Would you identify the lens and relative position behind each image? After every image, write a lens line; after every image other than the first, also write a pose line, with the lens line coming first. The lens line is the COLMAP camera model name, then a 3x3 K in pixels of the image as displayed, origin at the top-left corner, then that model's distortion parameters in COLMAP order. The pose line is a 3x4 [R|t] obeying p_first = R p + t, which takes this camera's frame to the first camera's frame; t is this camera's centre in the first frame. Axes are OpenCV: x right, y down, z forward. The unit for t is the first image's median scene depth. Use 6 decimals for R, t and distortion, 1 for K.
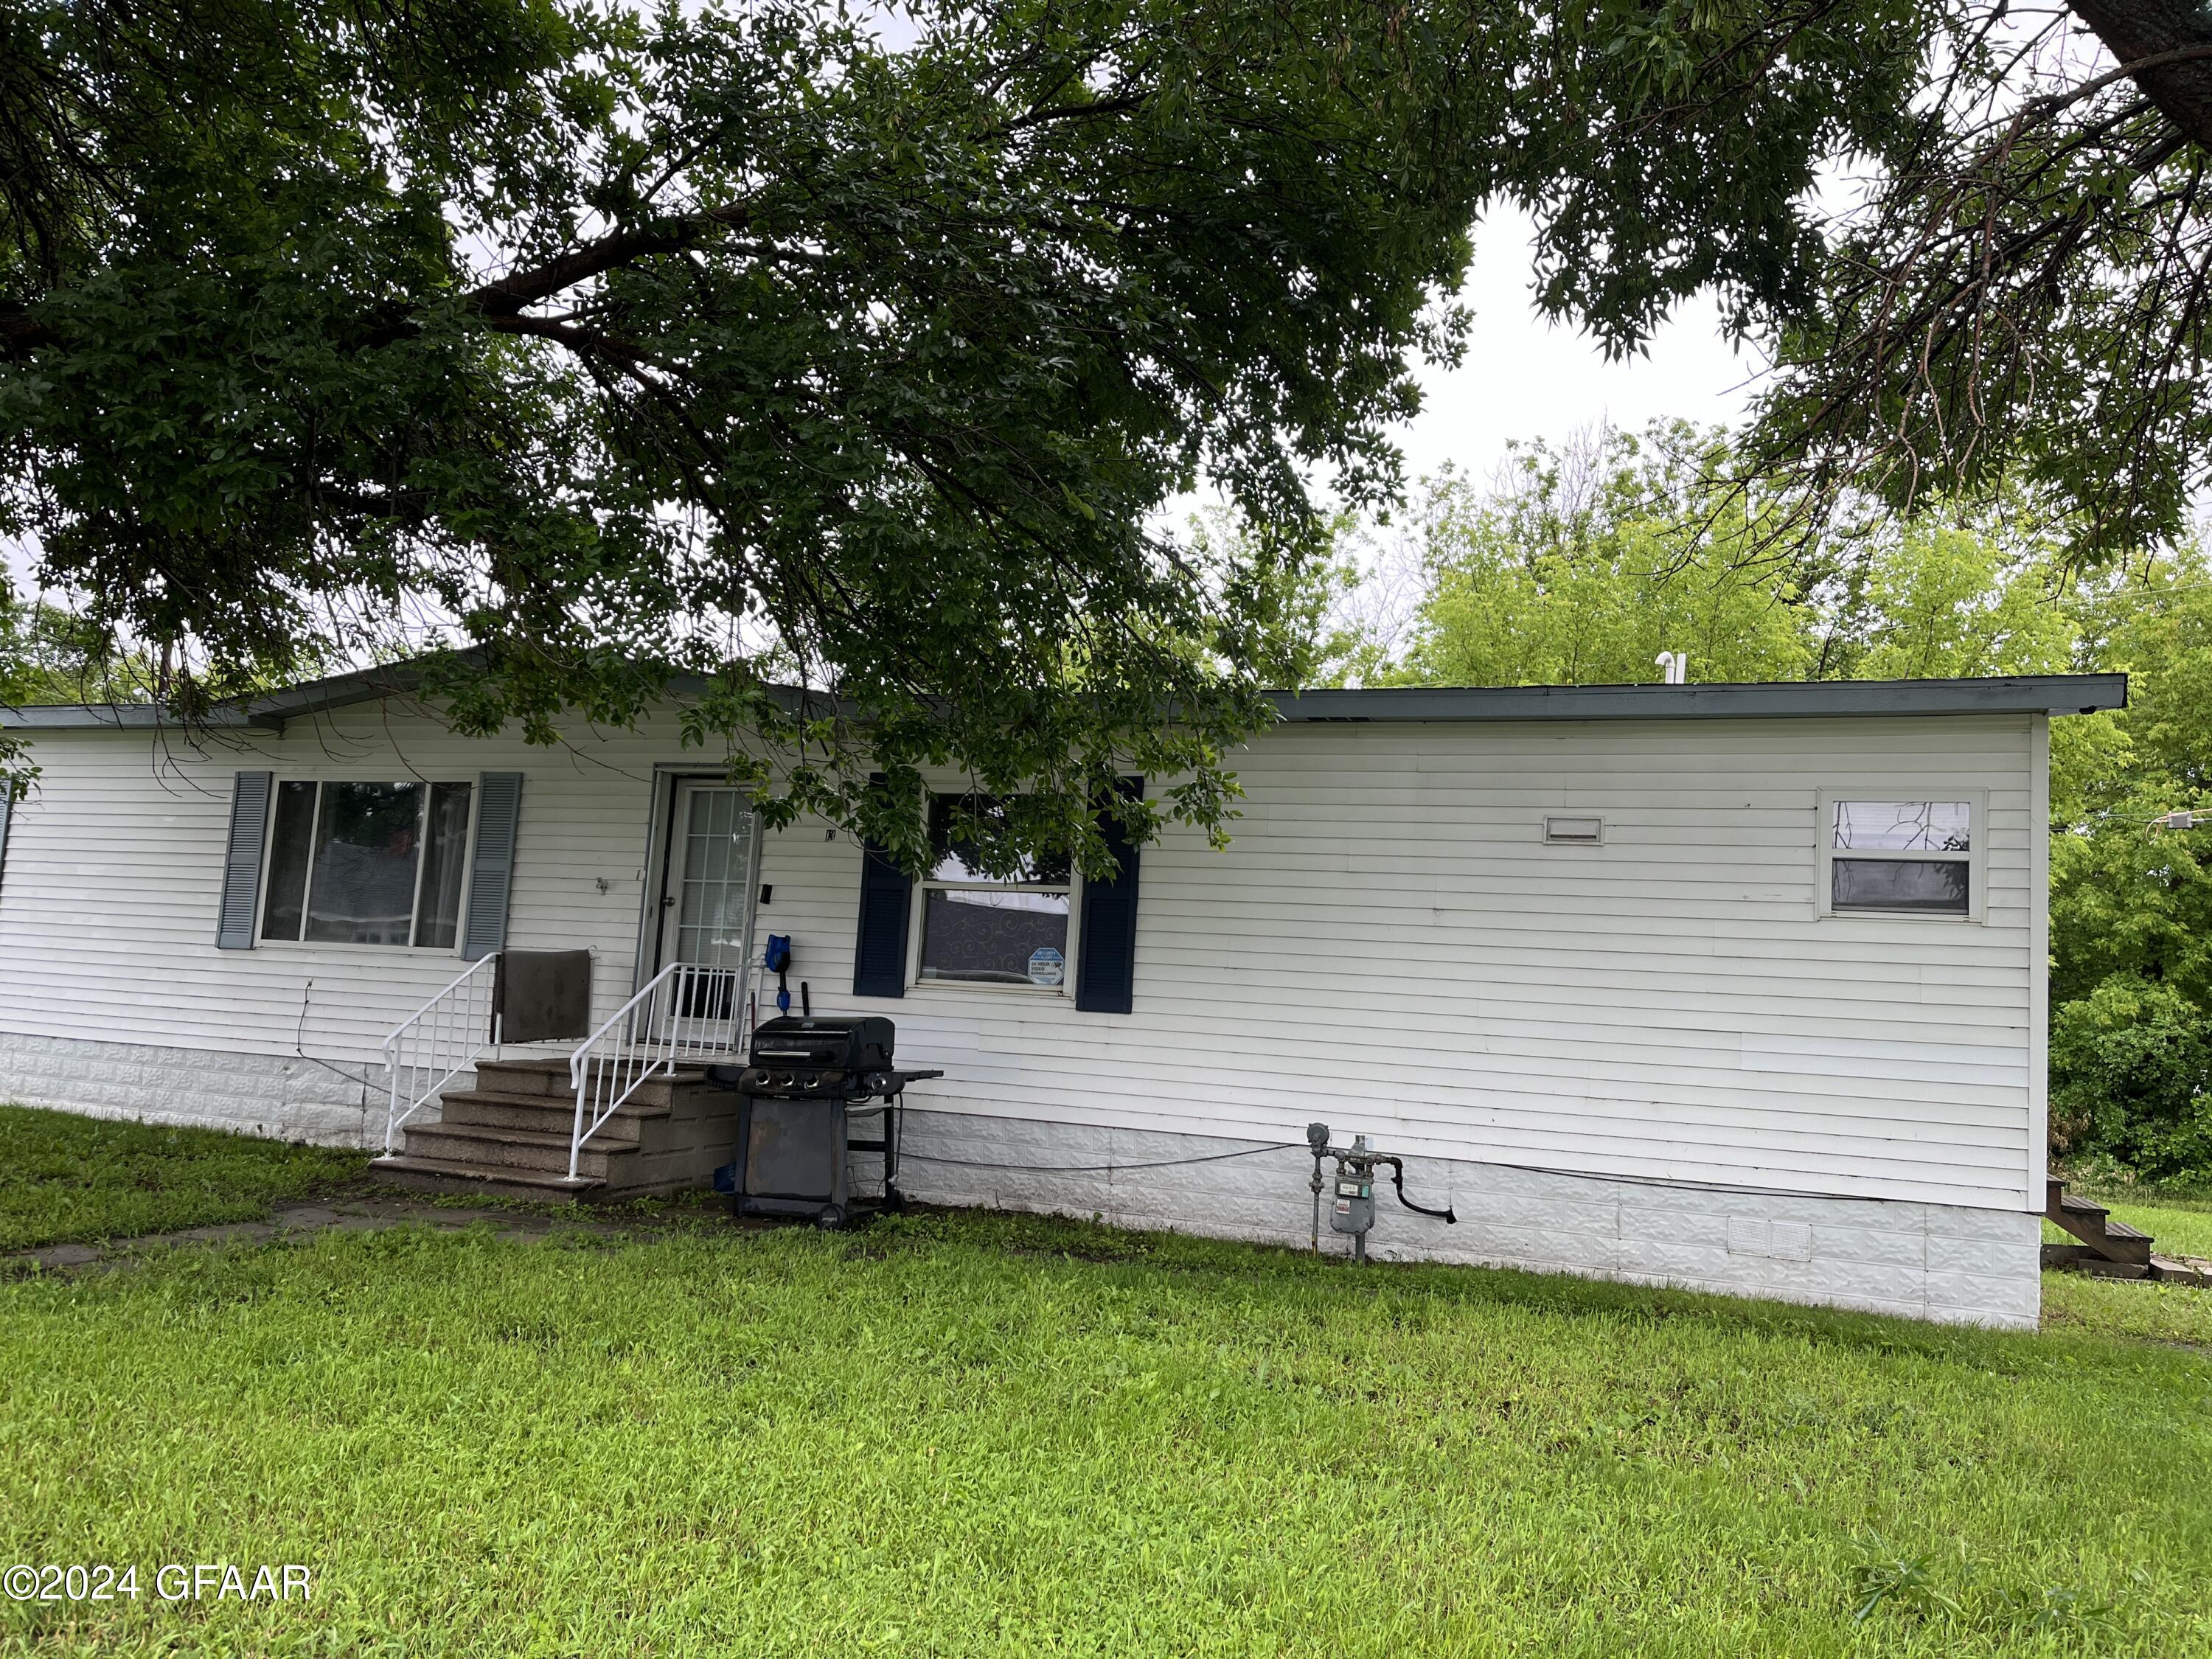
lens RADIAL K [[1601.2, 0, 1106.0], [0, 1601.2, 829.5], [0, 0, 1]] dist [0.024245, -0.000378]
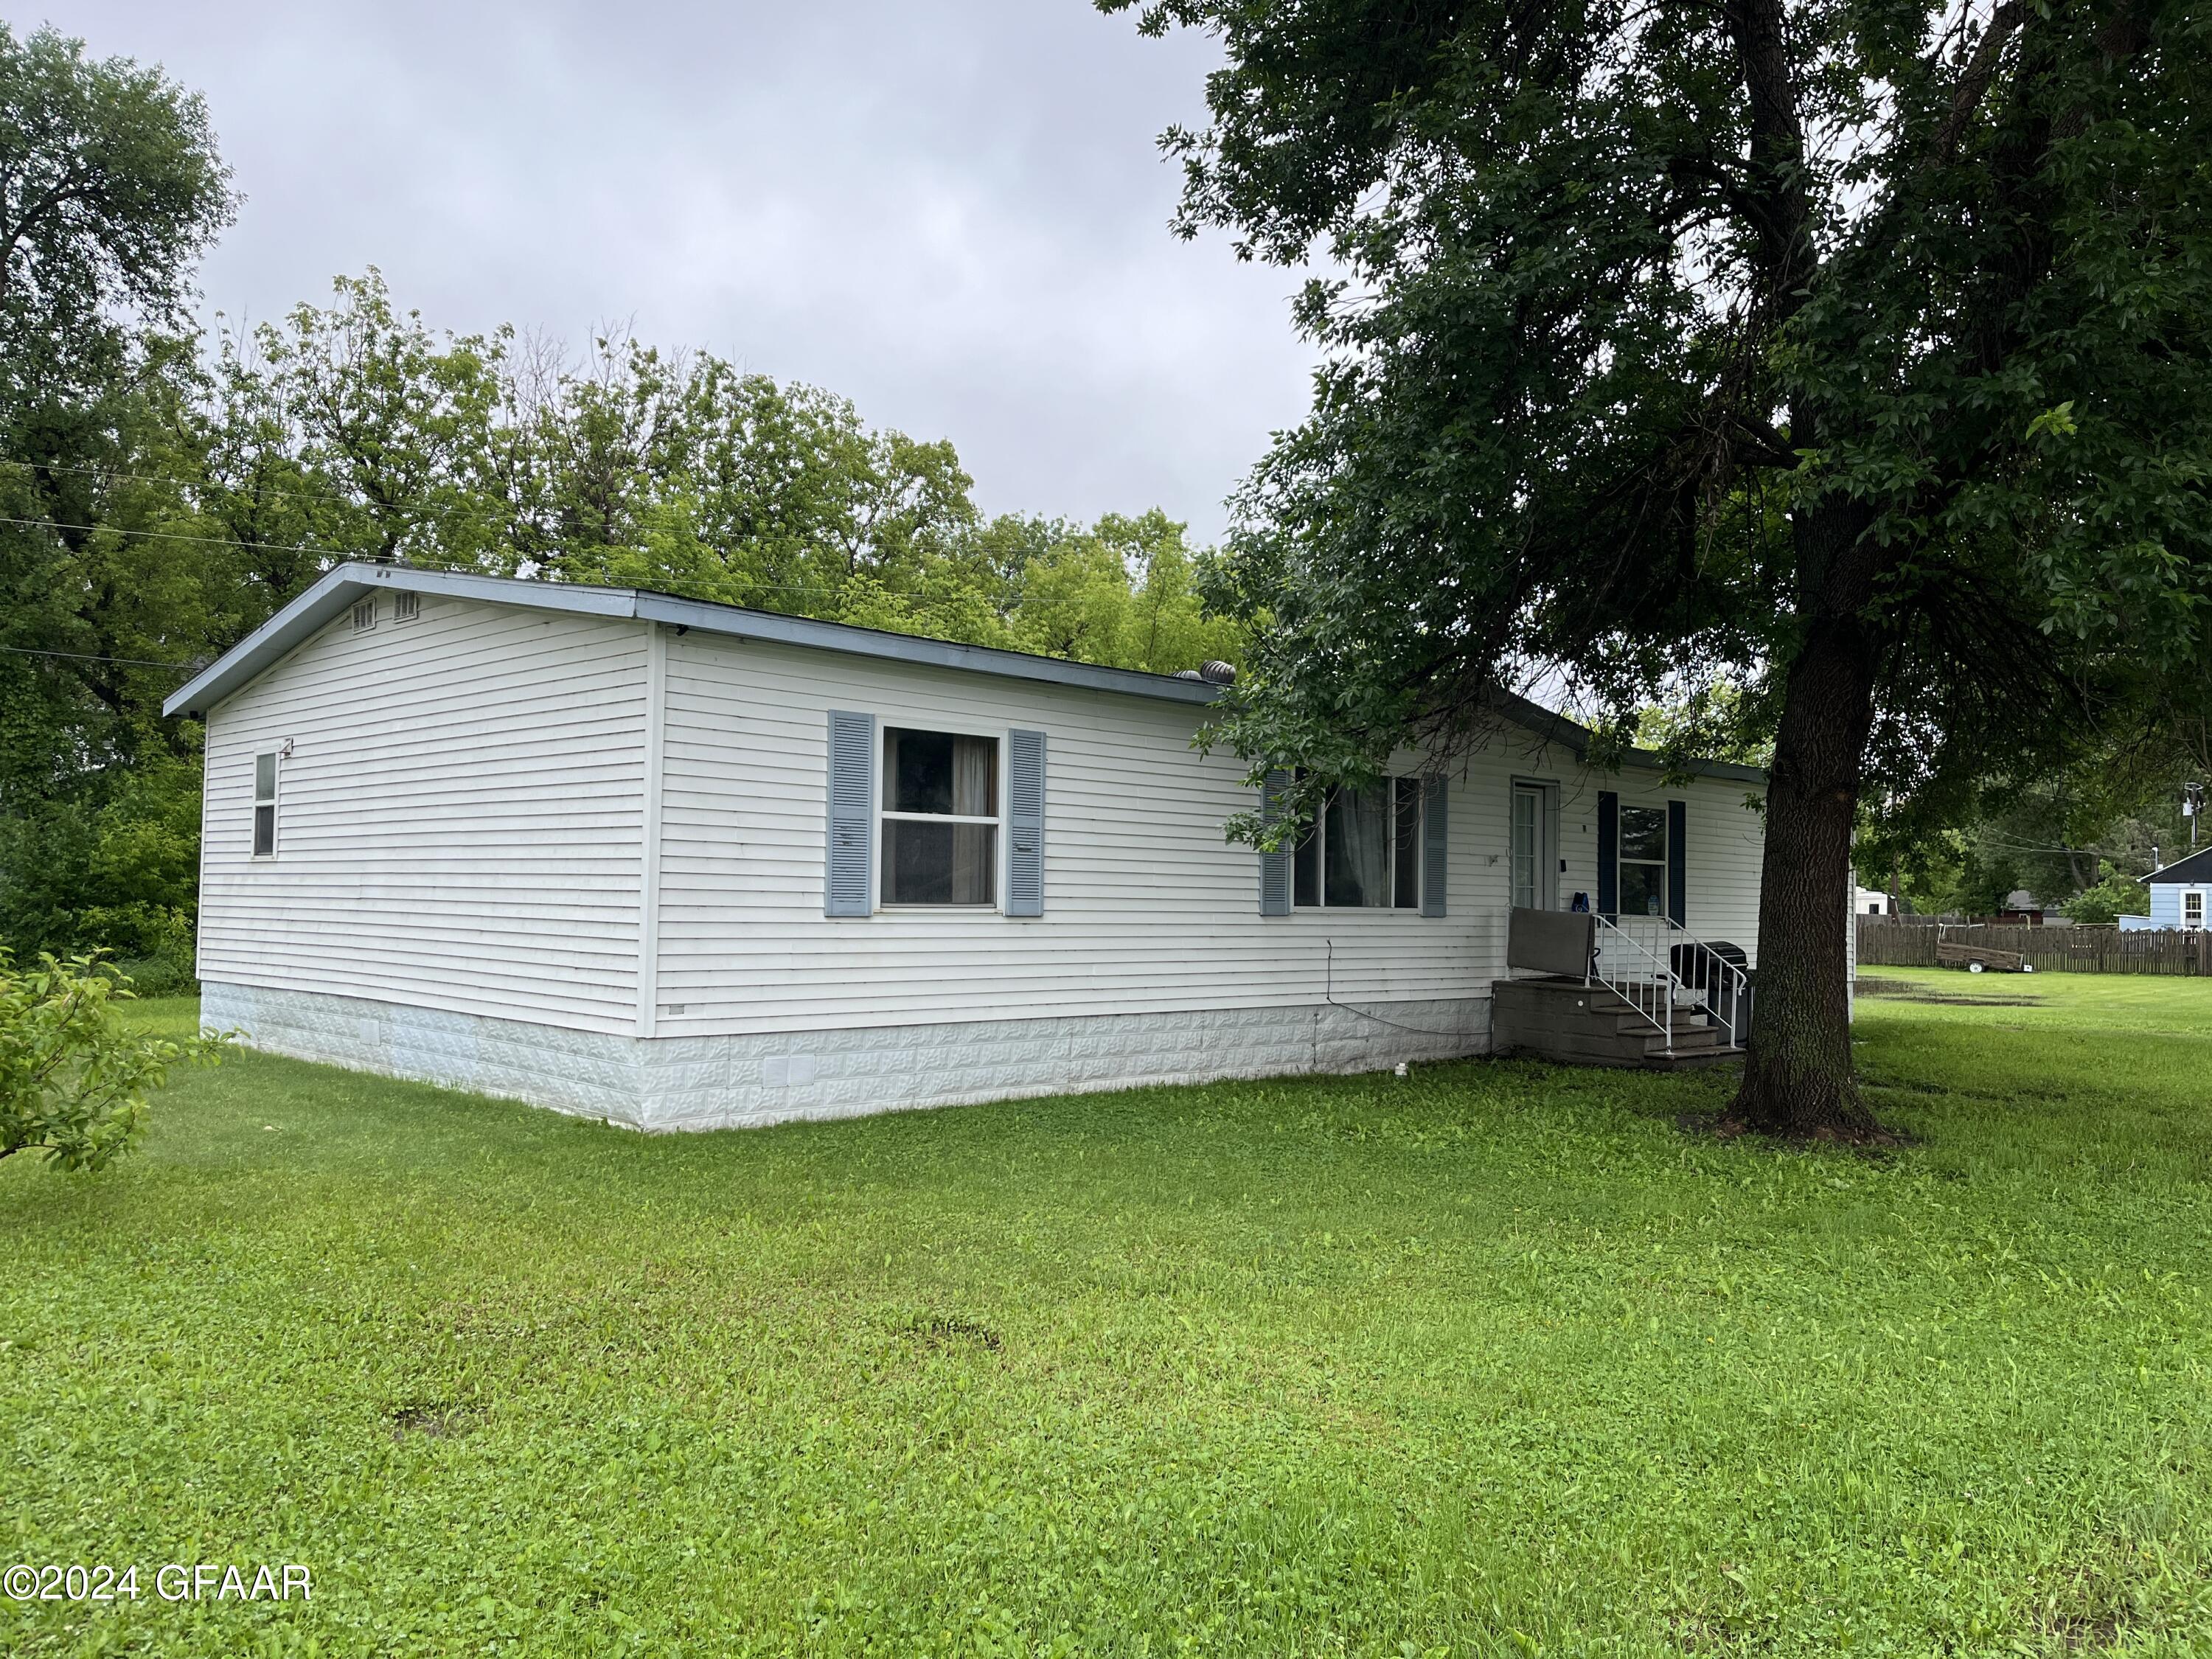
lens RADIAL K [[1688.5, 0, 1090.8], [0, 1688.5, 849.7], [0, 0, 1]] dist [0.081055, -0.089722]
pose [[0.407691, -0.017610, 0.912950, -1.662635], [-0.081580, 0.995113, 0.055626, -0.026005], [-0.909469, -0.097156, 0.404262, 0.650950]]
